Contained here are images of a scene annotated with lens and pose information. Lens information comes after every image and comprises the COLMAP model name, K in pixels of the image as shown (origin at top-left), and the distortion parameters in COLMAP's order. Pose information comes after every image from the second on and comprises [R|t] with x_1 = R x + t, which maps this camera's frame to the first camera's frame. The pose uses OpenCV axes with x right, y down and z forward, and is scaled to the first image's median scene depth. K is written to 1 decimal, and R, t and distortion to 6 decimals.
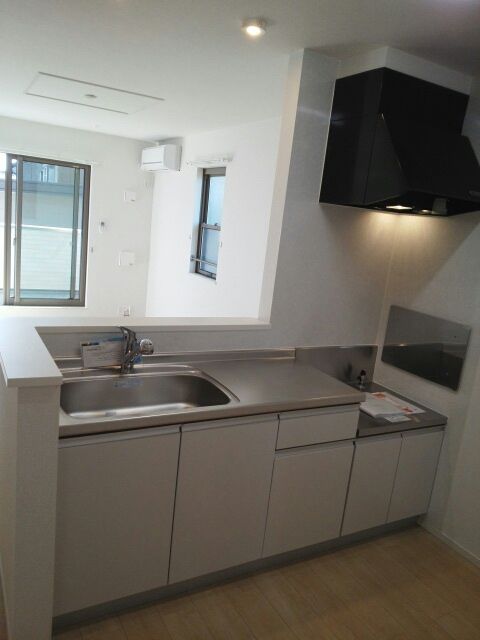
lens RADIAL K [[503.7, 0, 238.9], [0, 503.7, 320.1], [0, 0, 1]] dist [-0.024941, -0.000058]
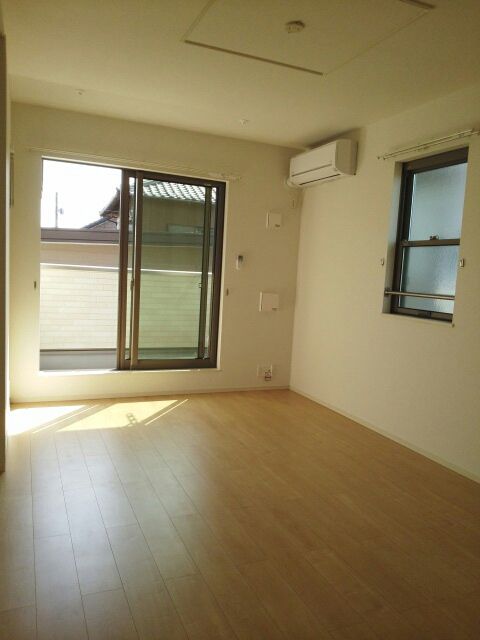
lens RADIAL K [[503.7, 0, 240.9], [0, 503.7, 320.8], [0, 0, 1]] dist [-0.024941, -0.000058]
pose [[0.992221, -0.051687, -0.113252, -0.194864], [0.039299, 0.993264, -0.109009, -0.013925], [0.118123, 0.103710, 0.987568, 0.264870]]
